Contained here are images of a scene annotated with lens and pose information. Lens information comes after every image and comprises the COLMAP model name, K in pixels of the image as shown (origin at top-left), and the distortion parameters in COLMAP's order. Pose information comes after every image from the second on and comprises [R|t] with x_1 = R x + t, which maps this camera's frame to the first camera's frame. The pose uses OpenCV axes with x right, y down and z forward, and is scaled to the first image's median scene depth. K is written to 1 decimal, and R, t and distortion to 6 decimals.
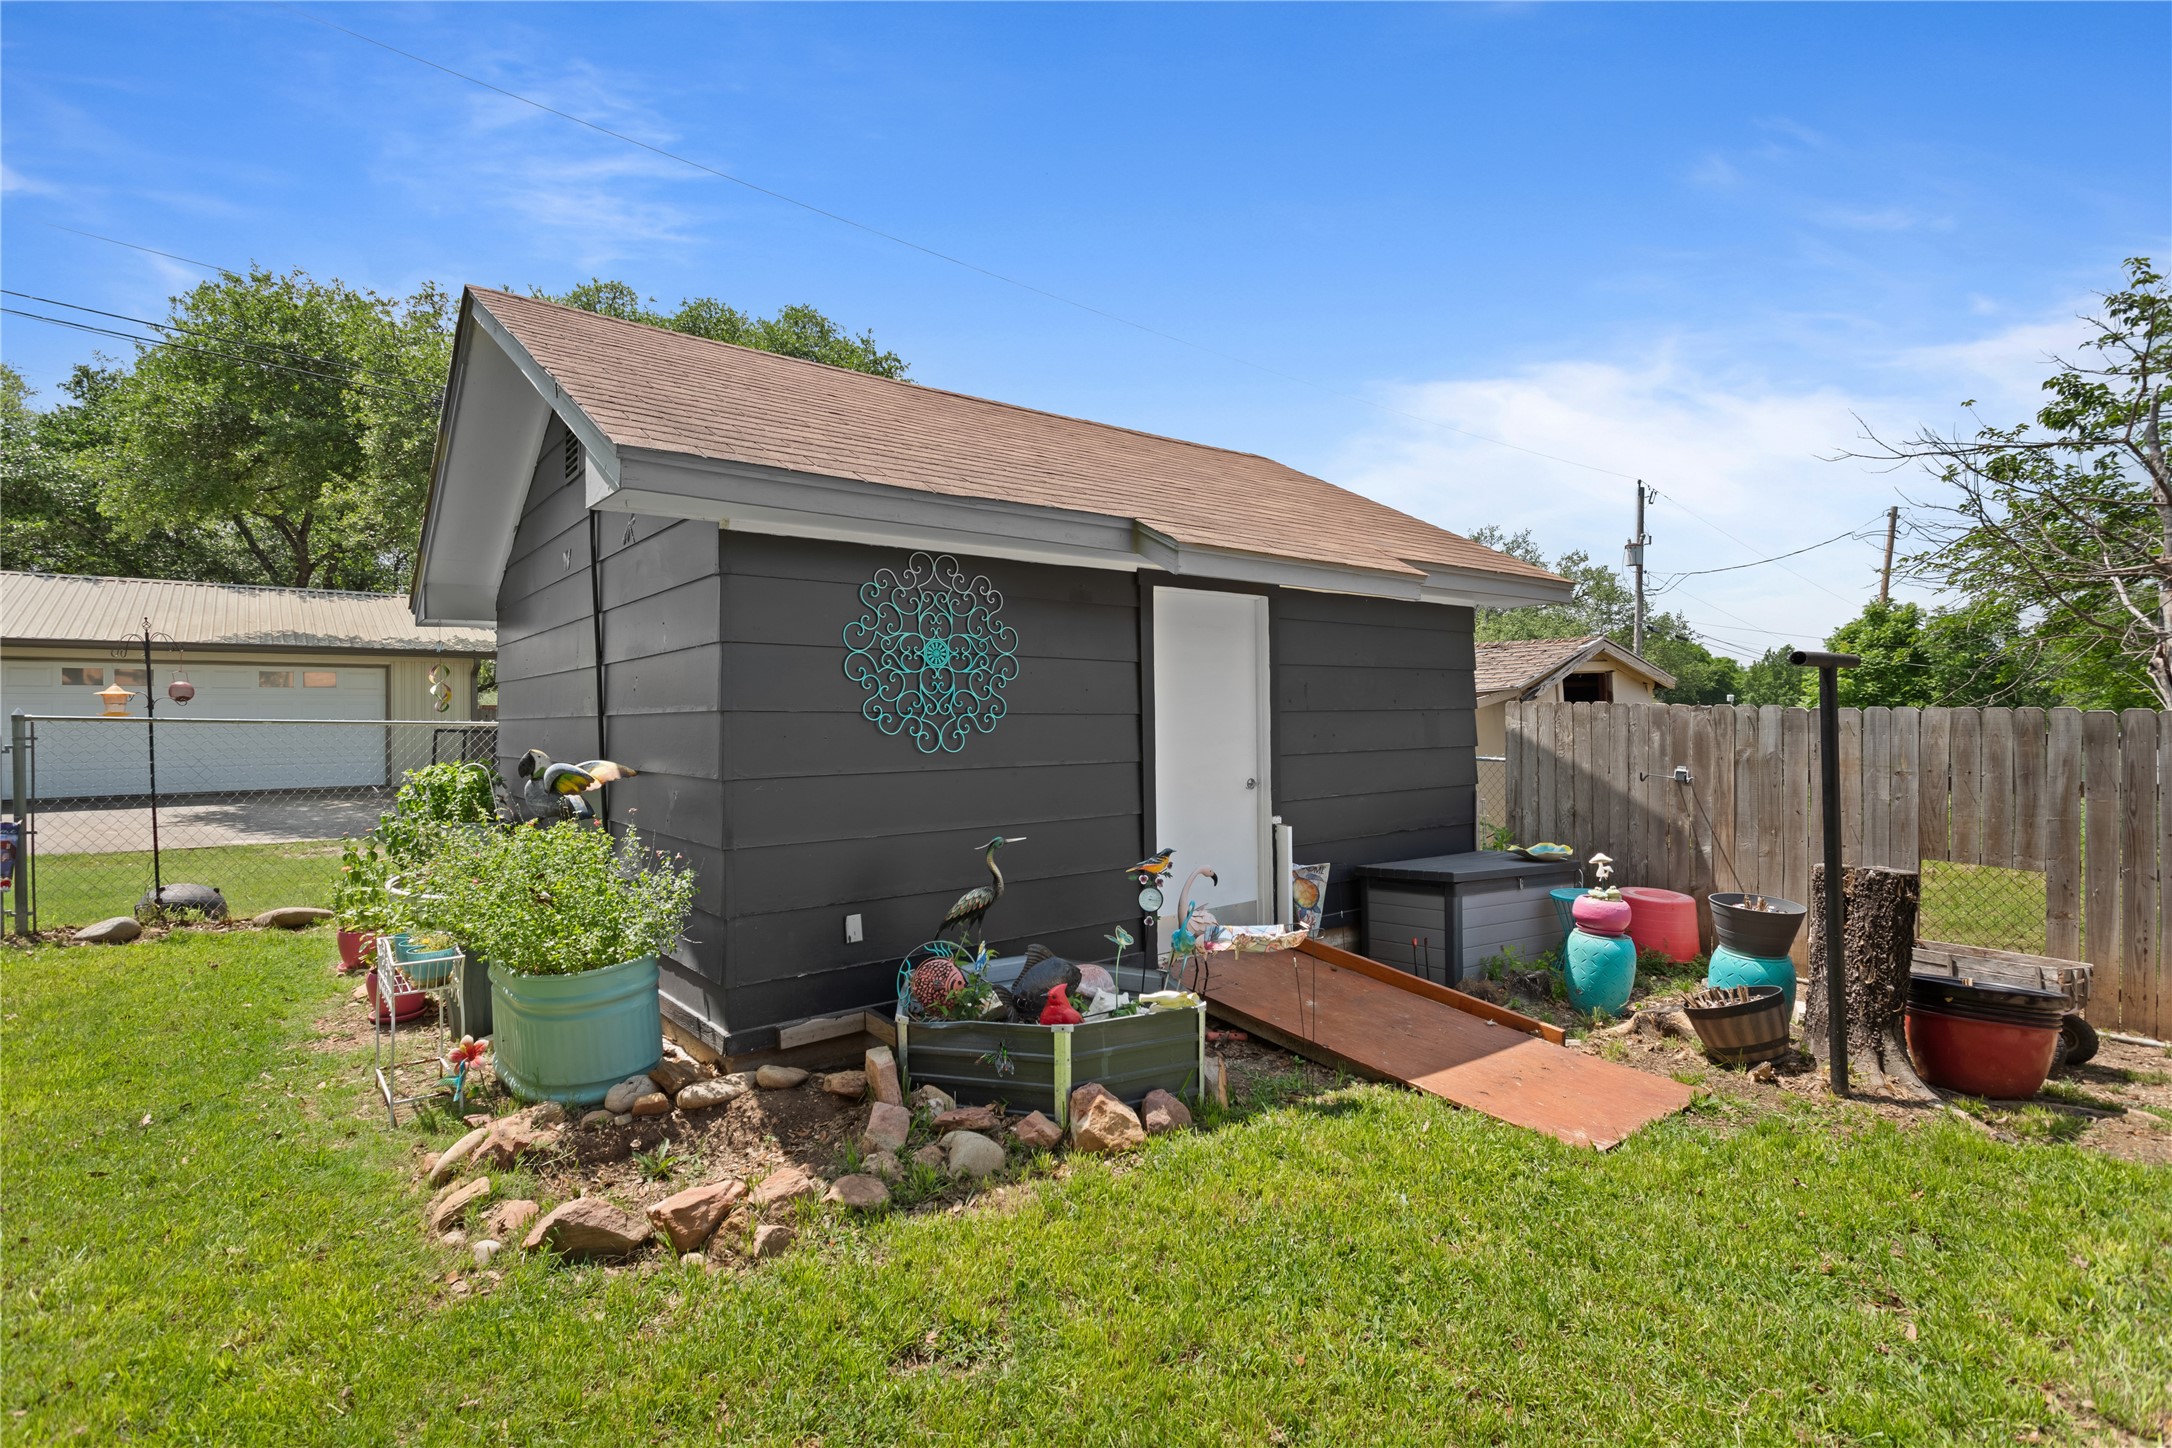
lens RADIAL K [[1026.5, 0, 1088.8], [0, 1026.5, 723.9], [0, 0, 1]] dist [-0.002674, 0.001073]
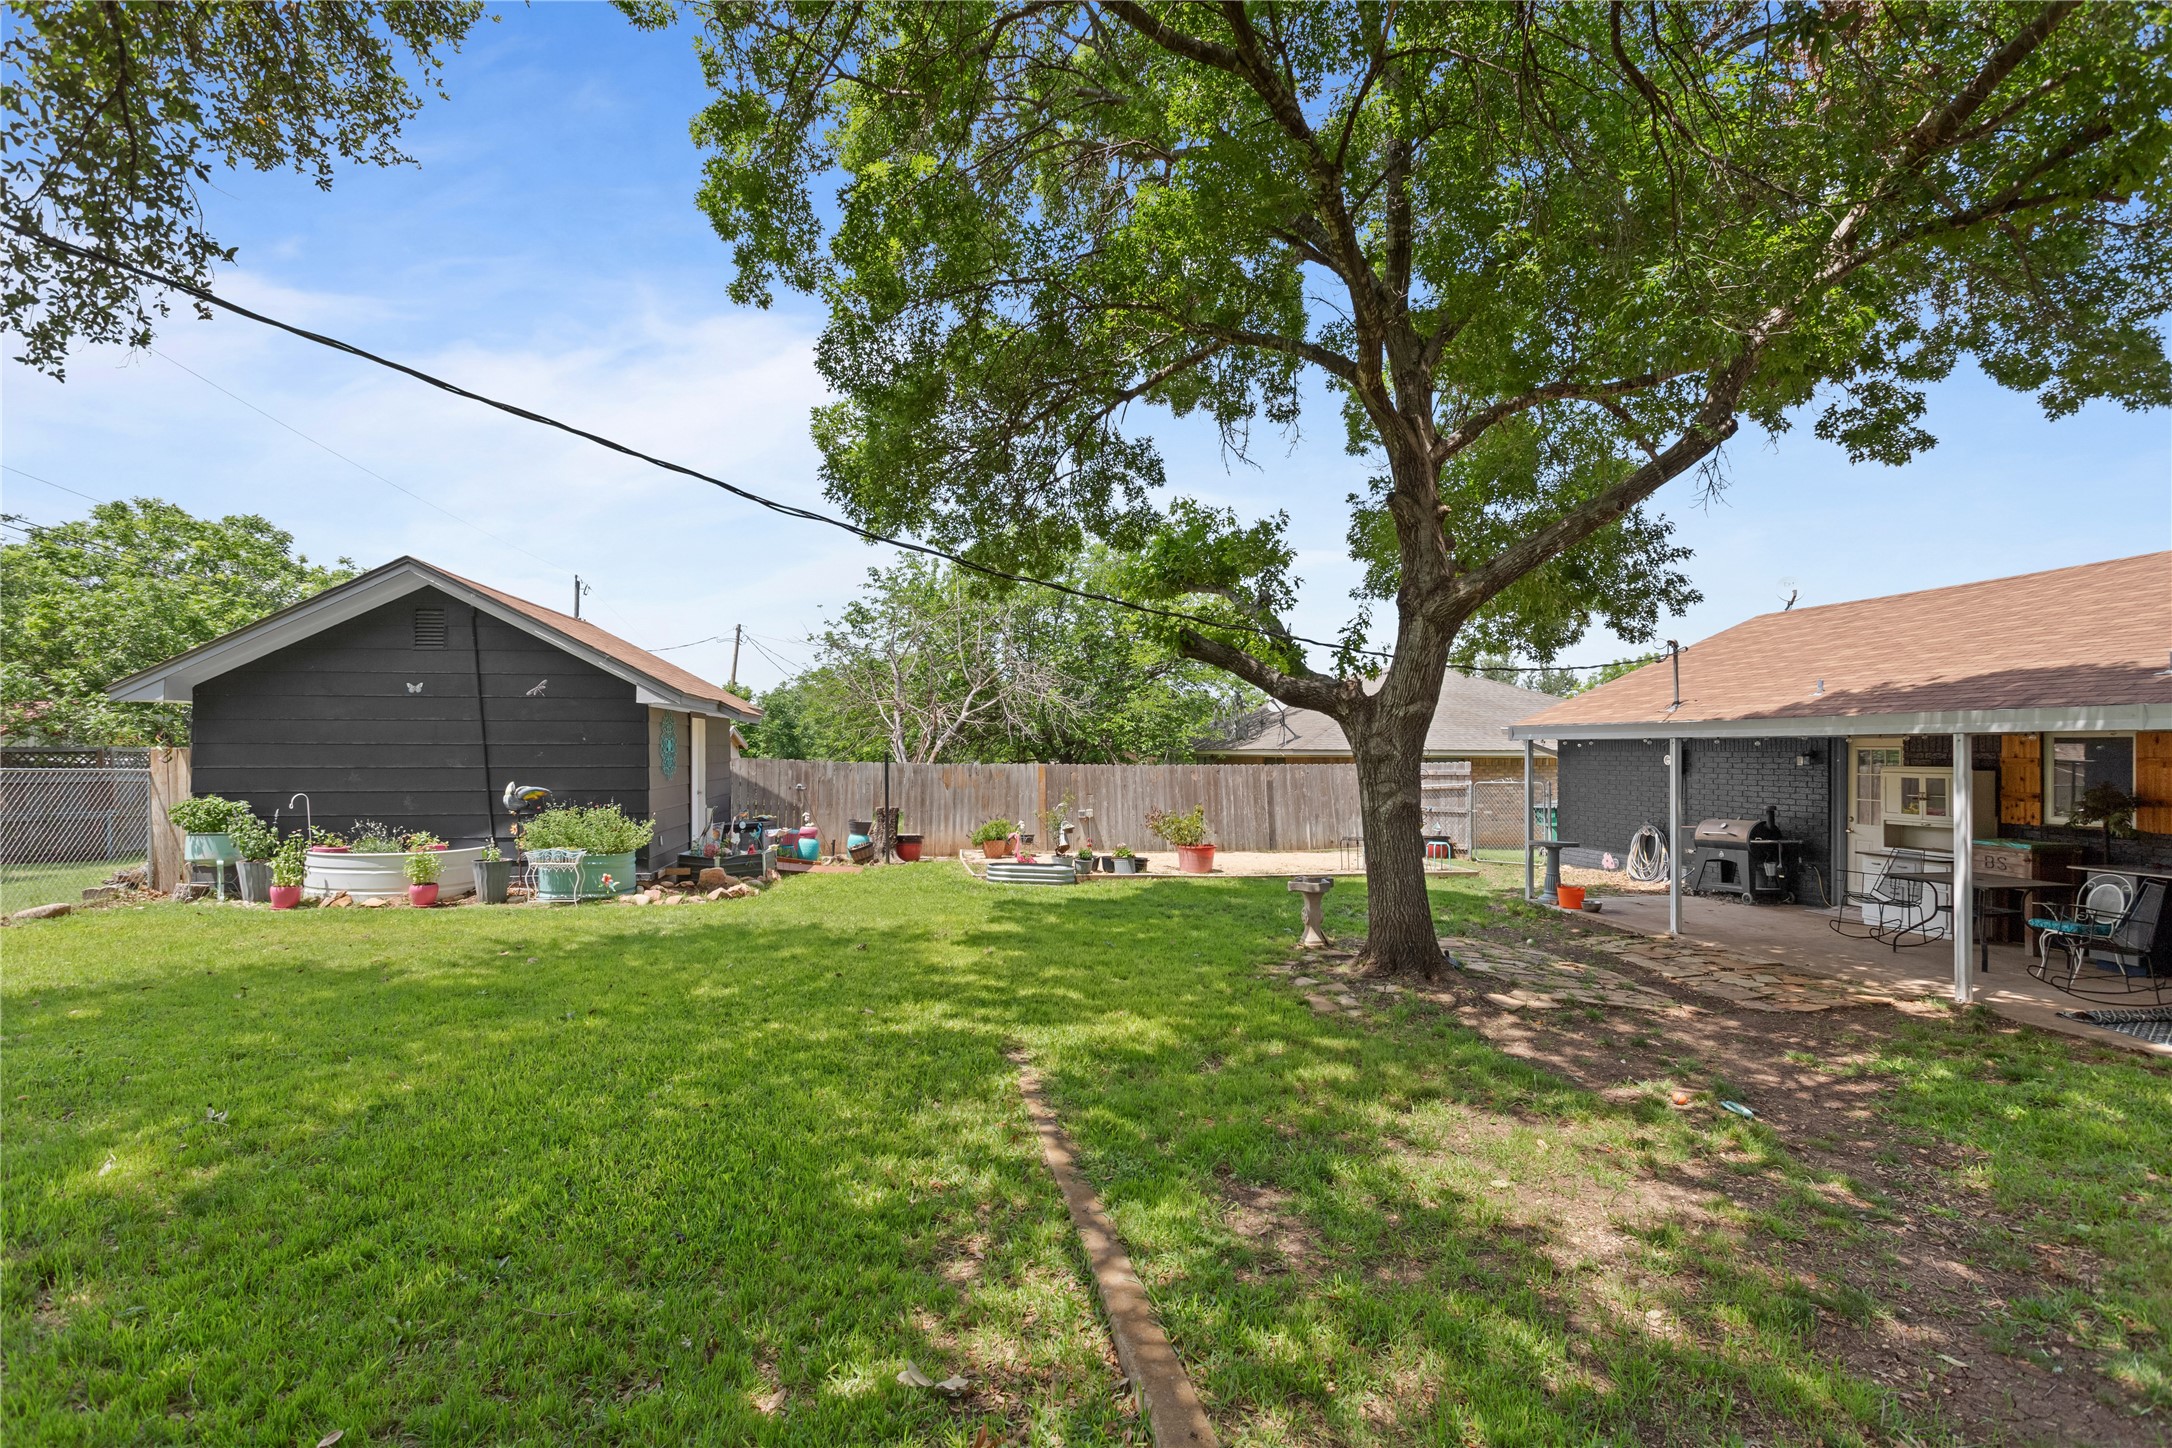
lens RADIAL K [[1026.5, 0, 1085.8], [0, 1026.5, 733.2], [0, 0, 1]] dist [-0.002674, 0.001073]
pose [[0.483876, 0.023601, 0.874818, -0.999471], [-0.000315, 0.999641, -0.026795, -0.012432], [-0.875137, 0.012689, 0.483710, -0.667330]]
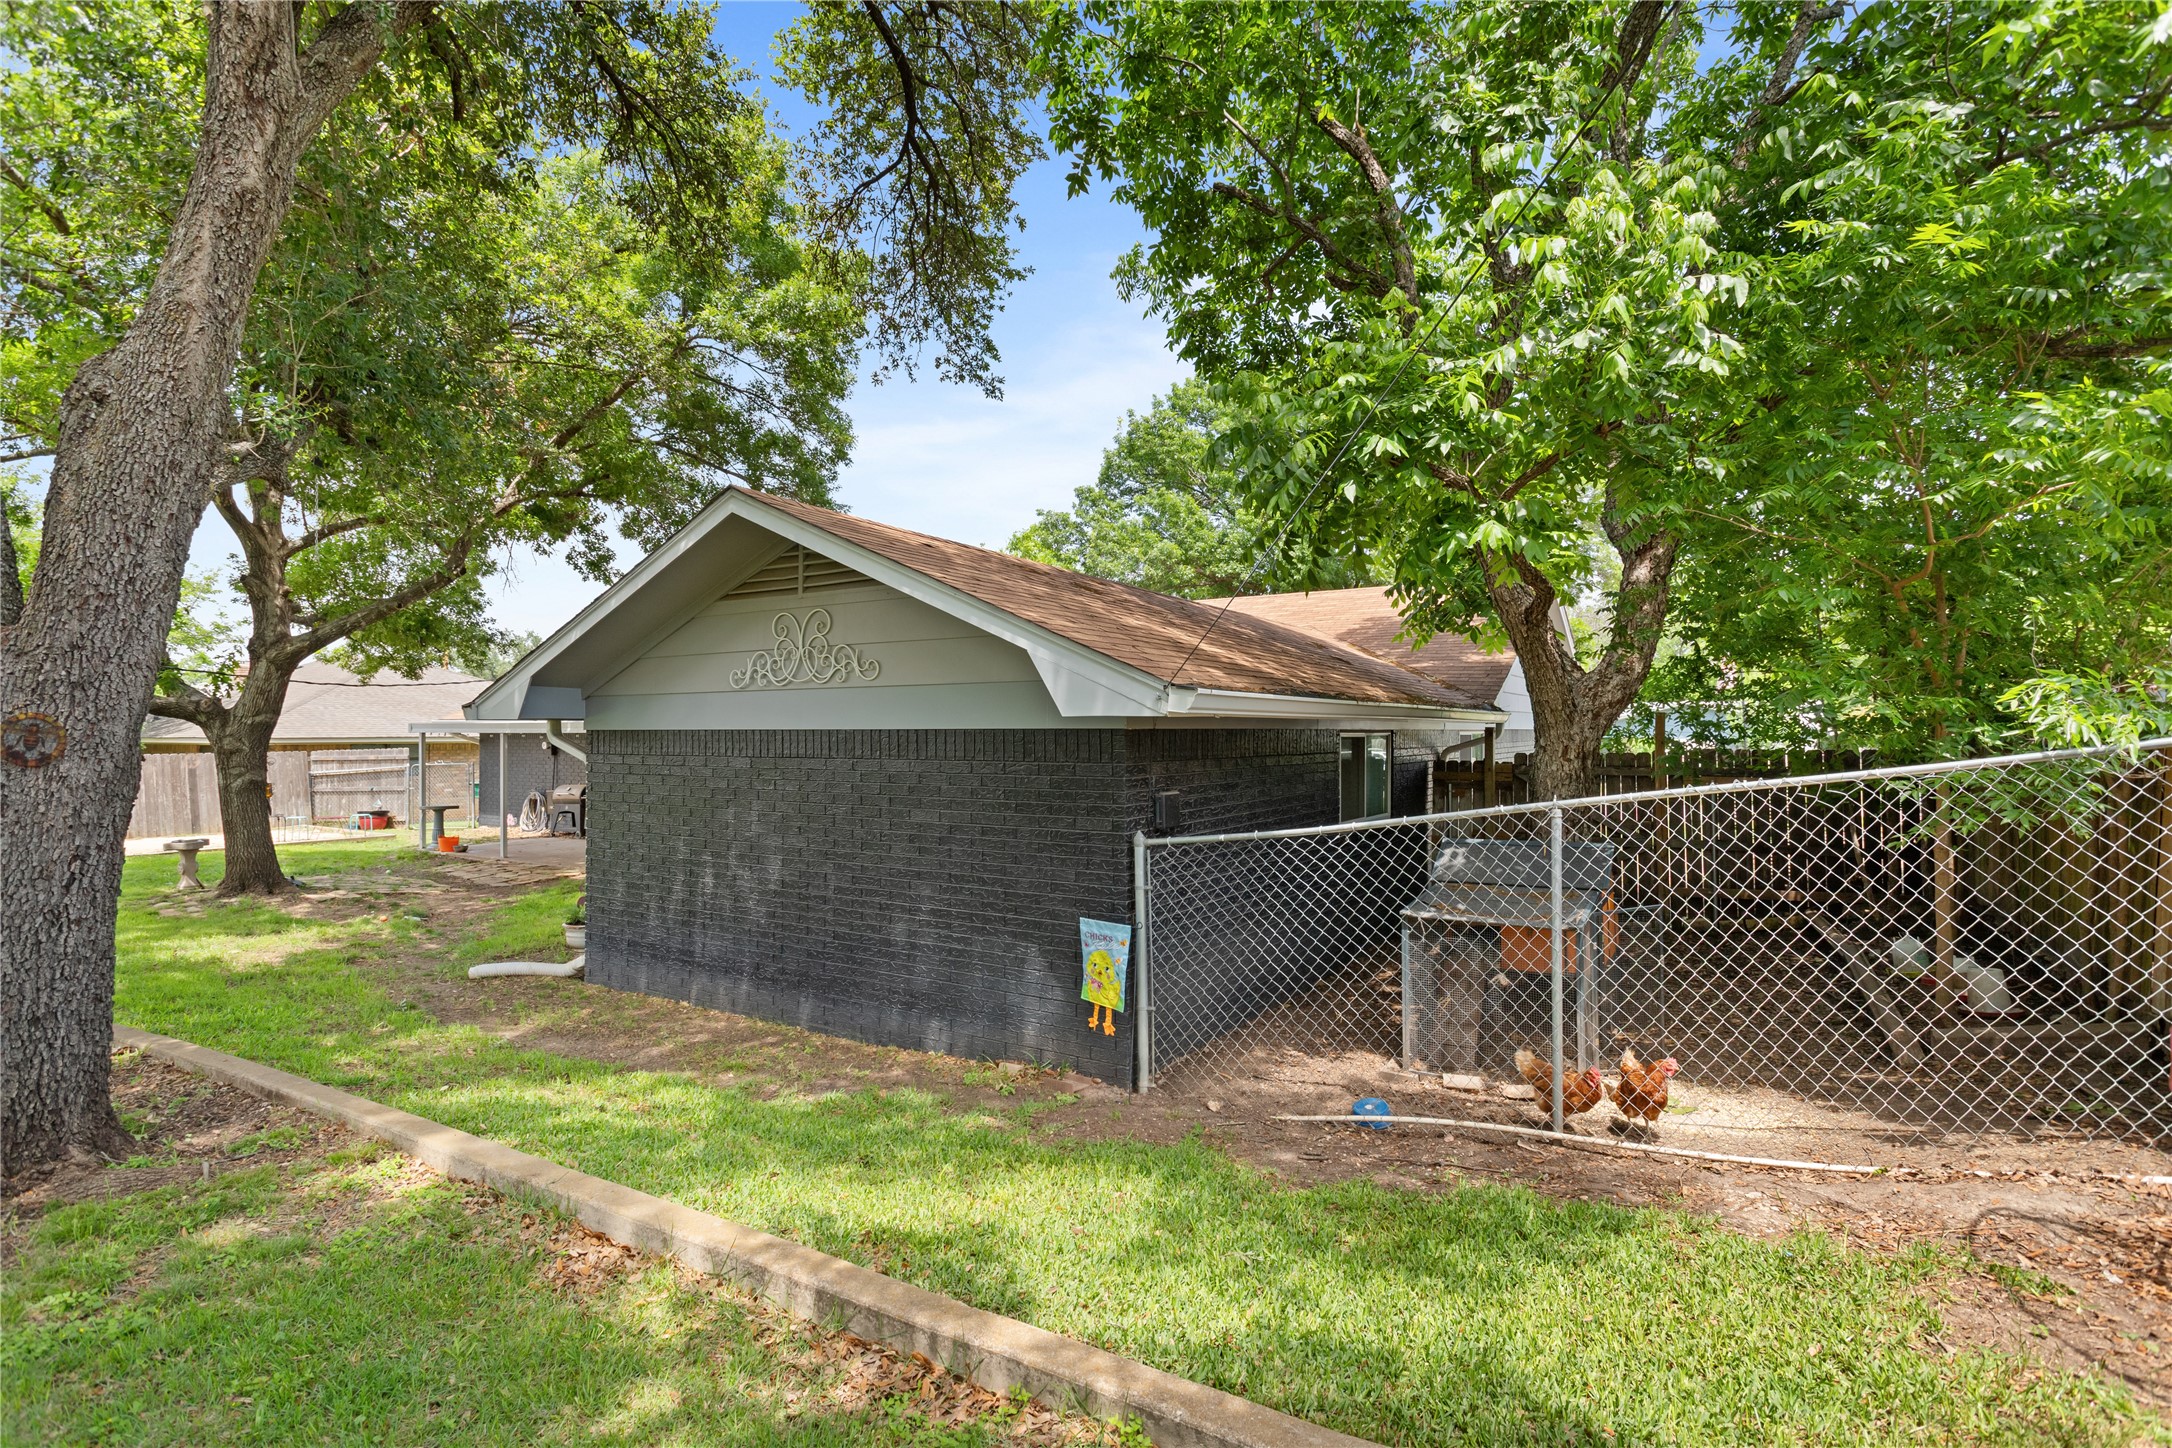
lens RADIAL K [[1026.5, 0, 1104.2], [0, 1026.5, 716.3], [0, 0, 1]] dist [-0.002674, 0.001073]
pose [[-0.350870, 0.020989, 0.936189, -2.108974], [0.009258, 0.999778, -0.018945, -0.029856], [-0.936378, 0.002020, -0.350986, -1.243666]]
